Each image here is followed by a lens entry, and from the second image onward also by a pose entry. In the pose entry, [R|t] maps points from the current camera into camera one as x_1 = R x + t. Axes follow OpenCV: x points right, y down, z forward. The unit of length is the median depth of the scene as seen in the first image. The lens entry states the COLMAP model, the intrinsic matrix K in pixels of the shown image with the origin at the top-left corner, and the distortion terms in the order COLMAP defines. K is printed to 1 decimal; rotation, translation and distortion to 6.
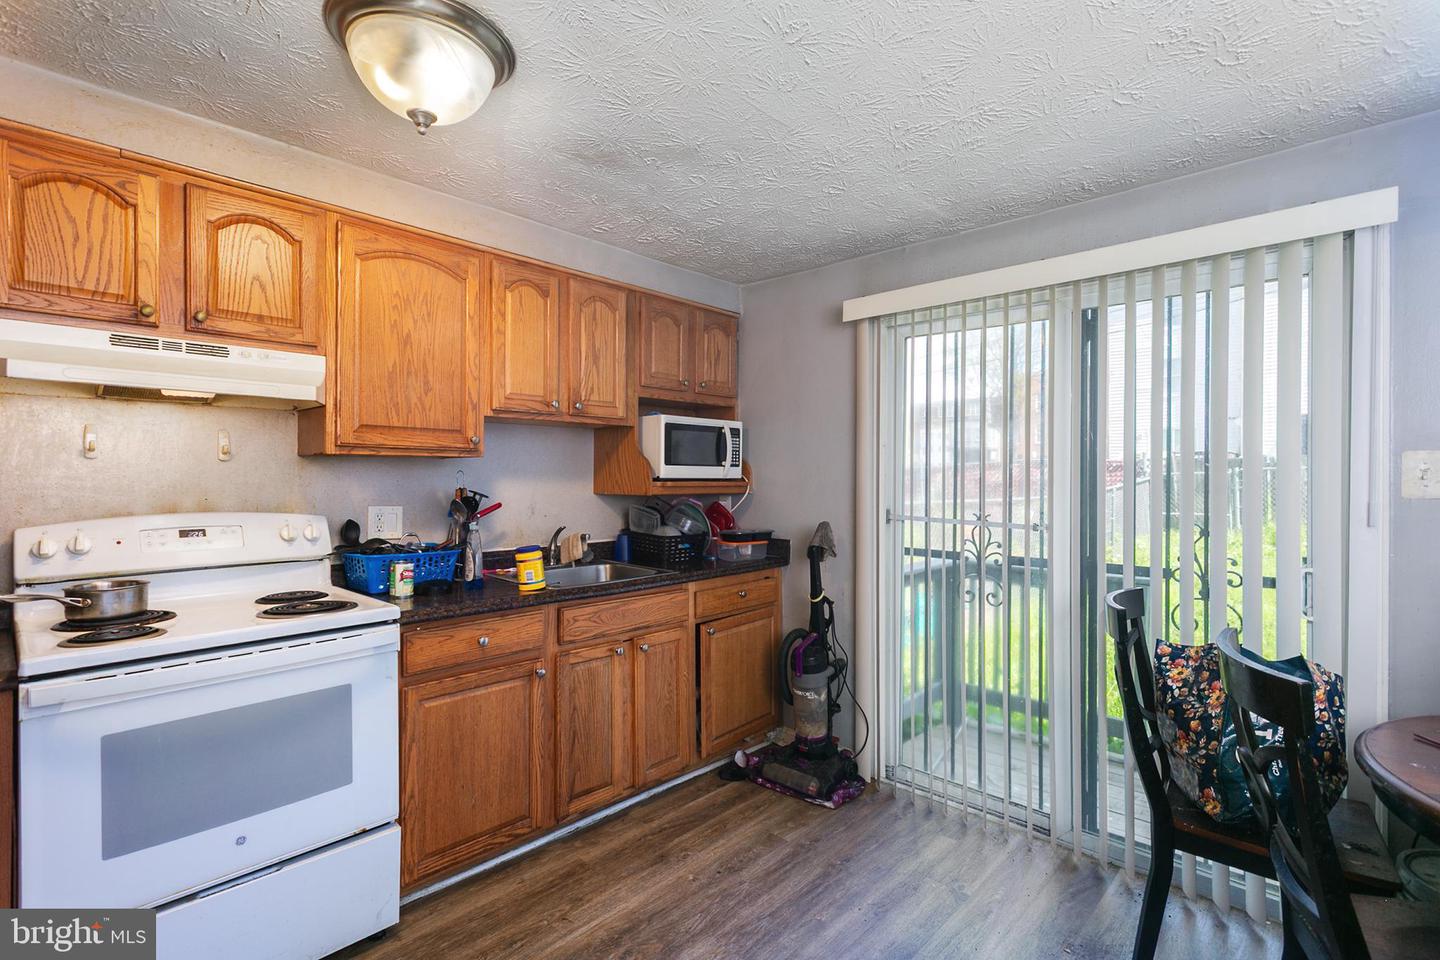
lens RADIAL K [[683.5, 0, 713.1], [0, 683.5, 478.7], [0, 0, 1]] dist [-0.006429, 0.000964]
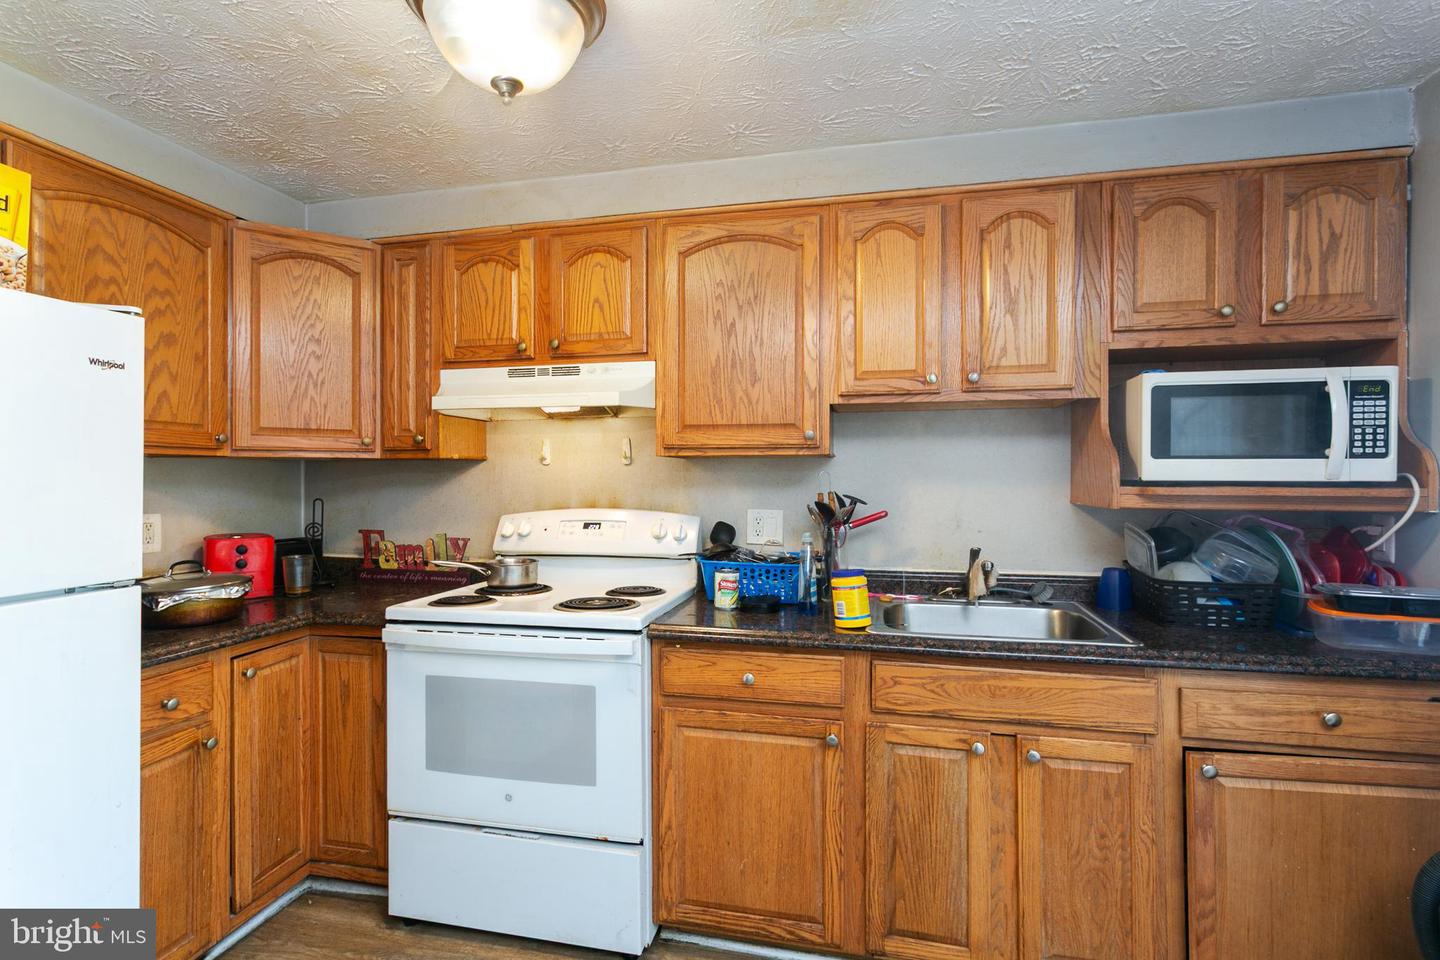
lens RADIAL K [[683.5, 0, 714.3], [0, 683.5, 475.3], [0, 0, 1]] dist [-0.006429, 0.000964]
pose [[0.501163, -0.003416, -0.865346, 0.321414], [-0.001760, 0.999986, -0.004966, -0.002305], [0.865351, 0.004012, 0.501150, 0.494269]]
